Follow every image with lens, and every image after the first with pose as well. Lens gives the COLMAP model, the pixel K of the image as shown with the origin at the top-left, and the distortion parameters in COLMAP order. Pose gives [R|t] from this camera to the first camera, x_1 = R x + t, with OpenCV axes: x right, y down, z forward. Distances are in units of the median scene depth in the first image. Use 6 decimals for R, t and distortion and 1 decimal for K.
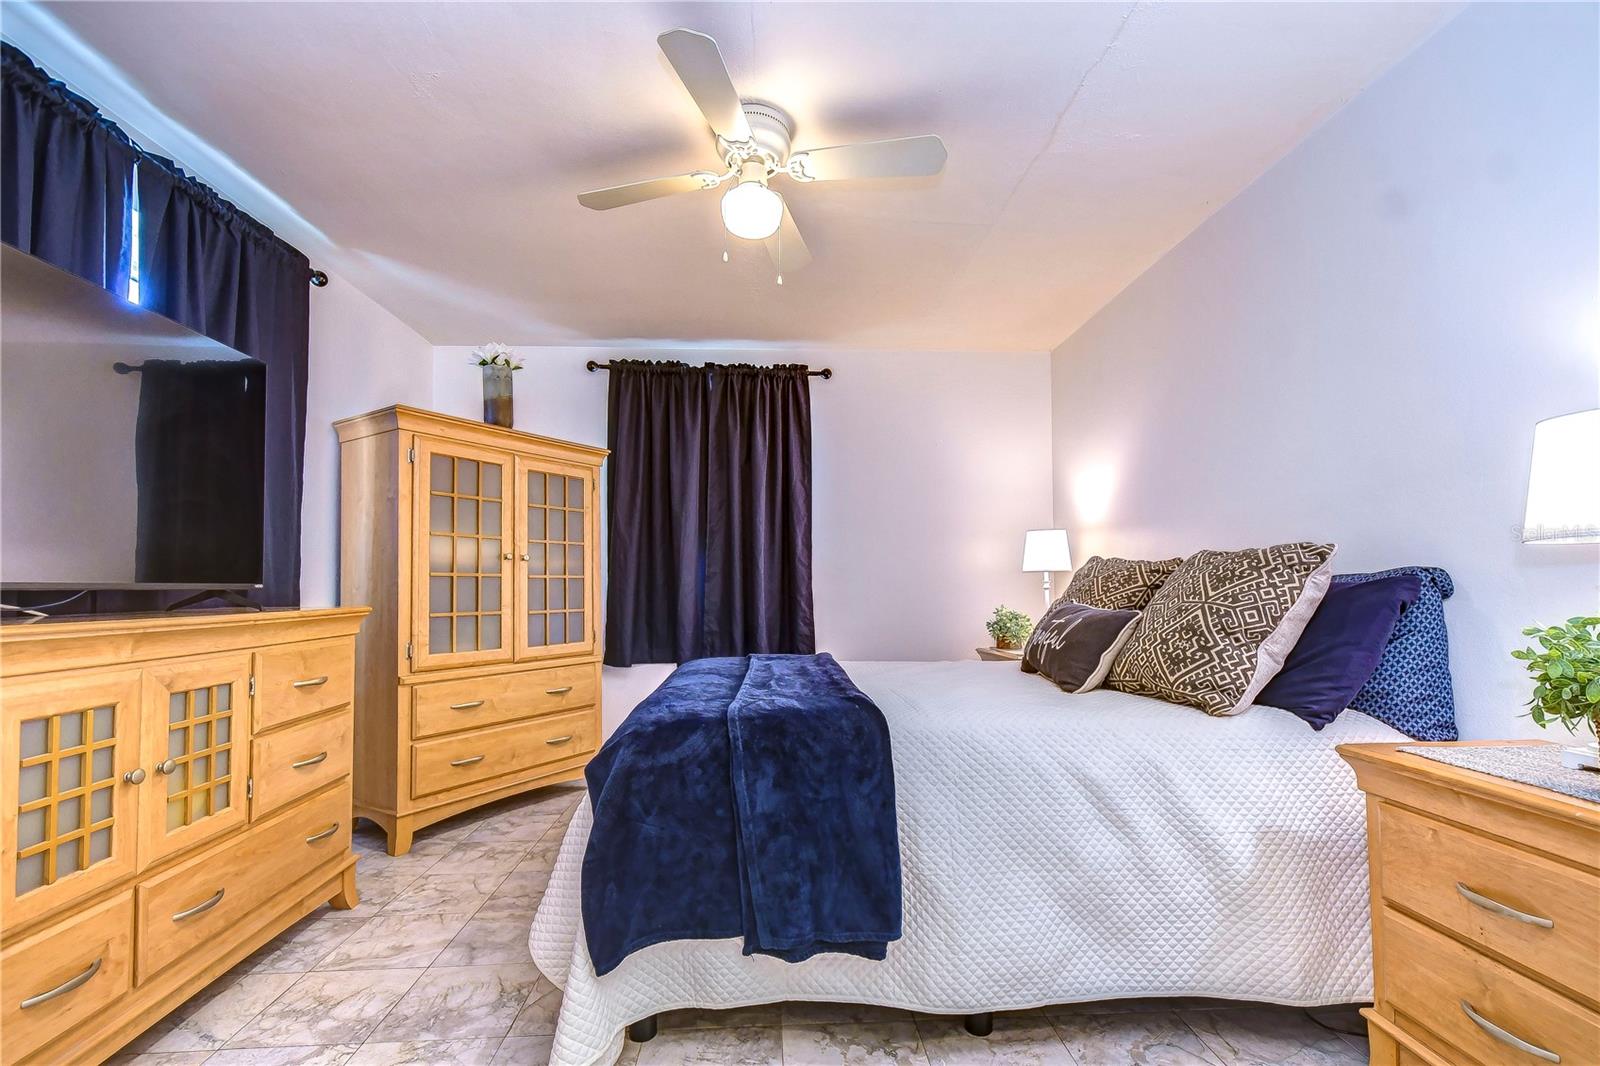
lens RADIAL K [[697.8, 0, 802.2], [0, 697.8, 560.8], [0, 0, 1]] dist [0.009586, -0.007634]
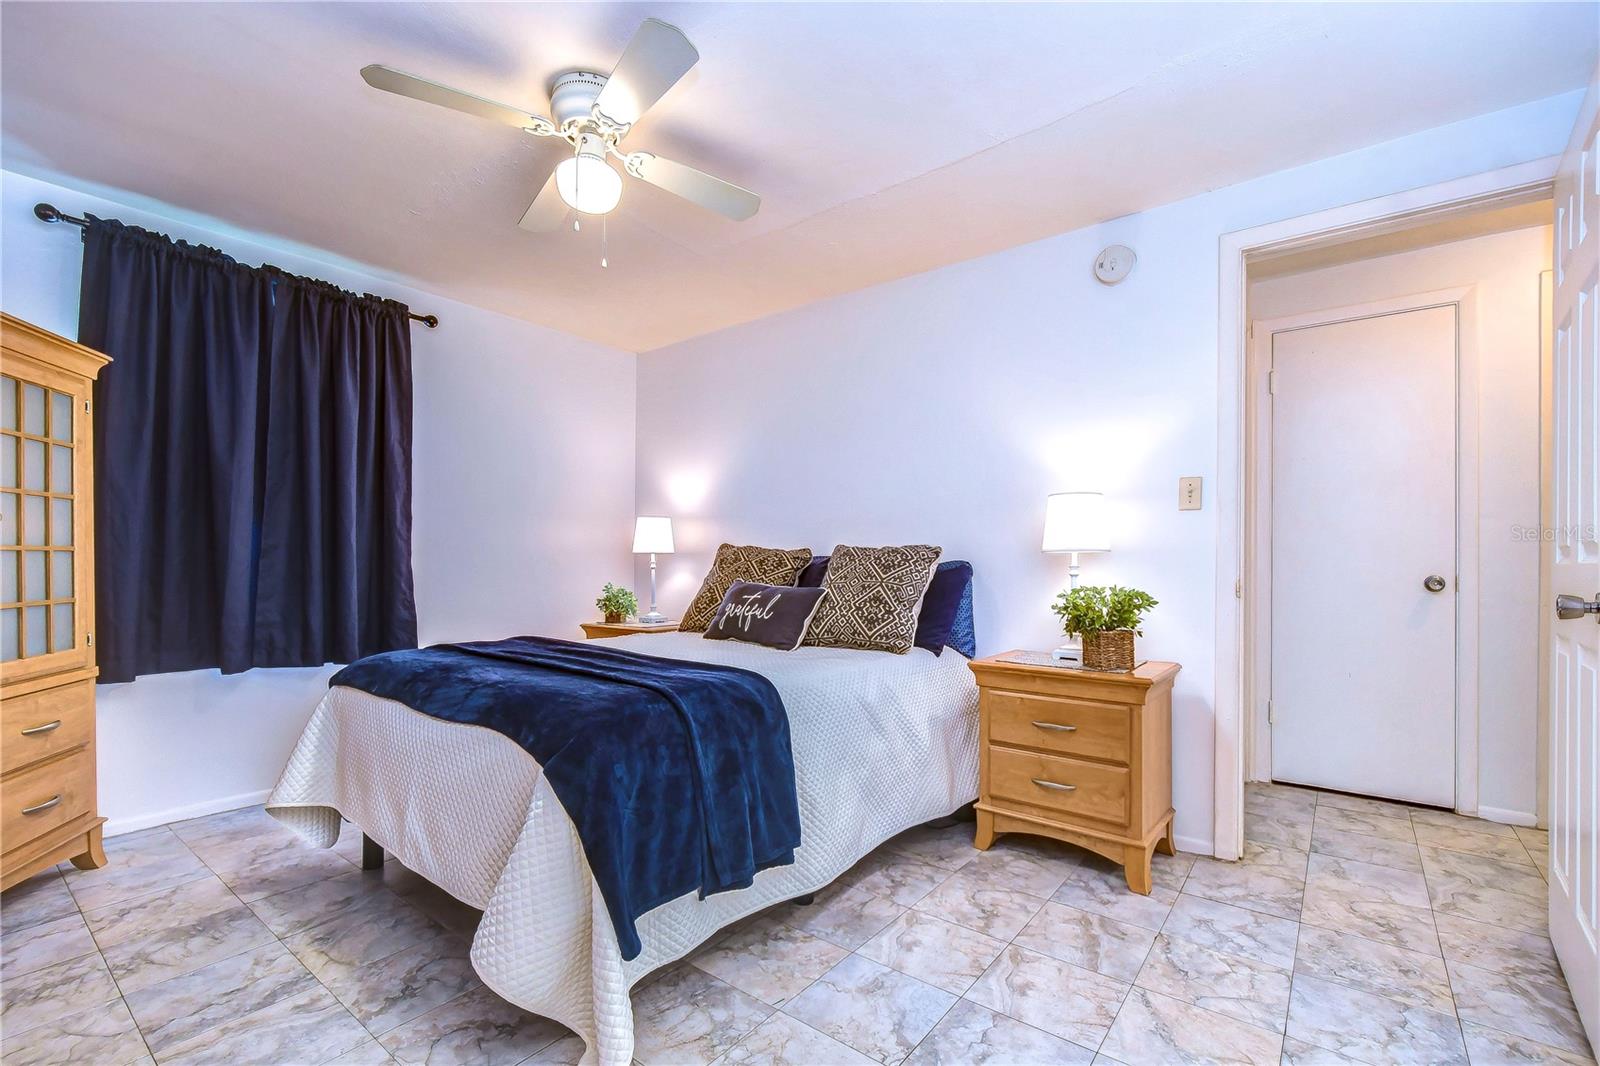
lens RADIAL K [[697.8, 0, 802.2], [0, 697.8, 560.8], [0, 0, 1]] dist [0.009586, -0.007634]
pose [[0.655519, 0.008898, 0.755126, -0.686321], [-0.039581, 0.998961, 0.022589, -0.014343], [-0.754140, -0.044696, 0.655190, 0.132771]]
